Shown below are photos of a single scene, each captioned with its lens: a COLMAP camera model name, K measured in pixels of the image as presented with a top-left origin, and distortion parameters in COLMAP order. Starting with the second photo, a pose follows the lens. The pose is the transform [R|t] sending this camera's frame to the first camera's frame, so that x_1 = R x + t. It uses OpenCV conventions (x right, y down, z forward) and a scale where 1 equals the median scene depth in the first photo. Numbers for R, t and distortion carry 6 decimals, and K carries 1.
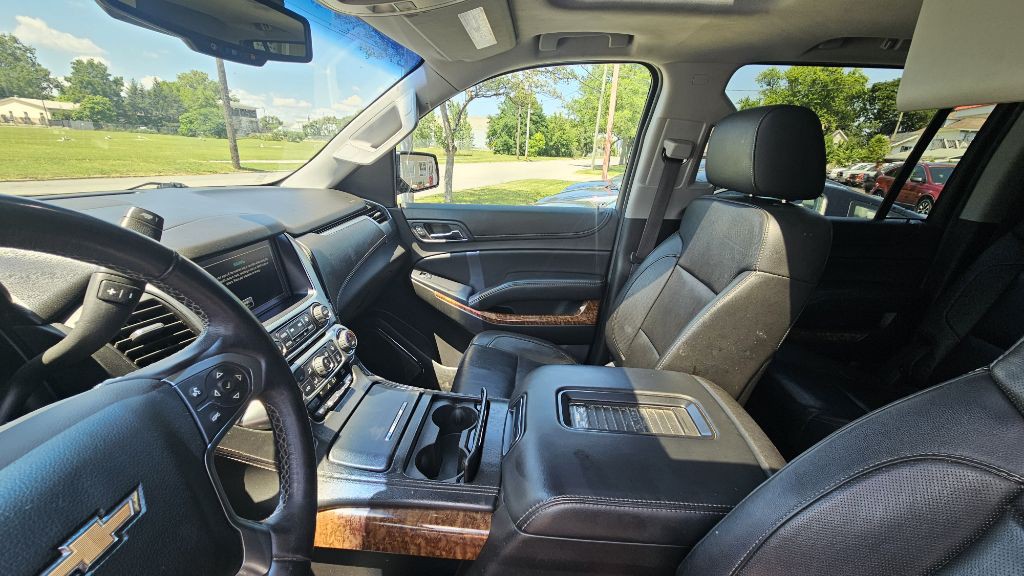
lens RADIAL K [[422.7, 0, 505.9], [0, 422.7, 292.6], [0, 0, 1]] dist [-0.001681, -0.000089]
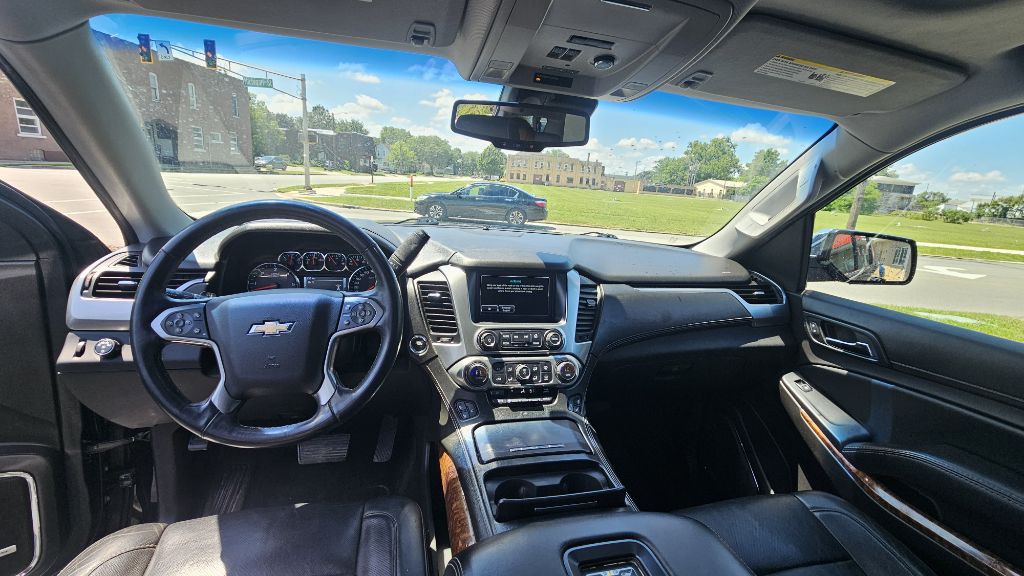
lens RADIAL K [[422.7, 0, 505.9], [0, 422.7, 292.6], [0, 0, 1]] dist [-0.001681, -0.000089]
pose [[0.307164, 0.220978, -0.925645, 0.321818], [-0.368273, 0.924486, 0.098495, -0.074334], [0.877511, 0.310636, 0.365349, 0.202594]]
